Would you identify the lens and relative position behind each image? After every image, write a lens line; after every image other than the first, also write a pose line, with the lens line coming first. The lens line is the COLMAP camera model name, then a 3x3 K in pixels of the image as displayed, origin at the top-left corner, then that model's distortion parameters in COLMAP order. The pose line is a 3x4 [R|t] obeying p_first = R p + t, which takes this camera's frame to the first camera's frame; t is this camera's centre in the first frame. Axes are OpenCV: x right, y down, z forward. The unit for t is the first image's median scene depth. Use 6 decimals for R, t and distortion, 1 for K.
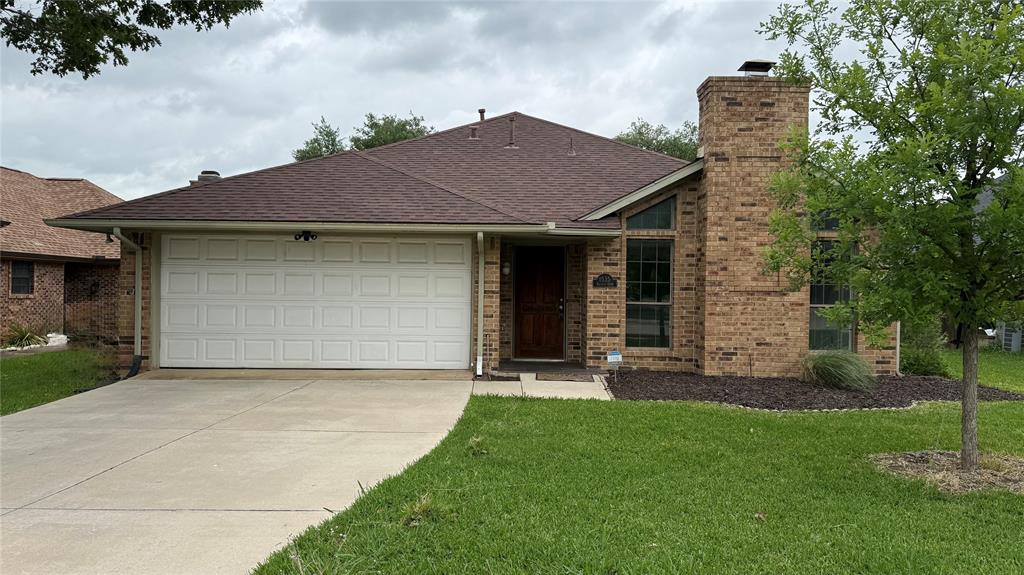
lens RADIAL K [[712.6, 0, 508.2], [0, 712.6, 283.6], [0, 0, 1]] dist [0.056562, -0.013952]
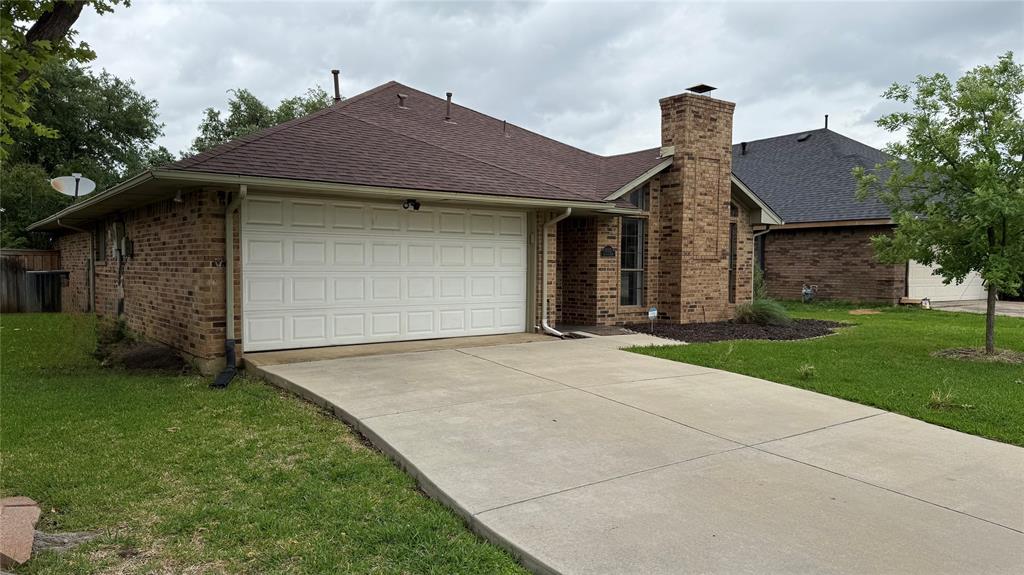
lens RADIAL K [[712.6, 0, 516.5], [0, 712.6, 291.0], [0, 0, 1]] dist [0.056562, -0.013952]
pose [[0.802355, -0.031085, 0.596037, -0.739797], [0.001101, 0.998718, 0.050603, 0.001658], [-0.596846, -0.039945, 0.801361, 0.135221]]
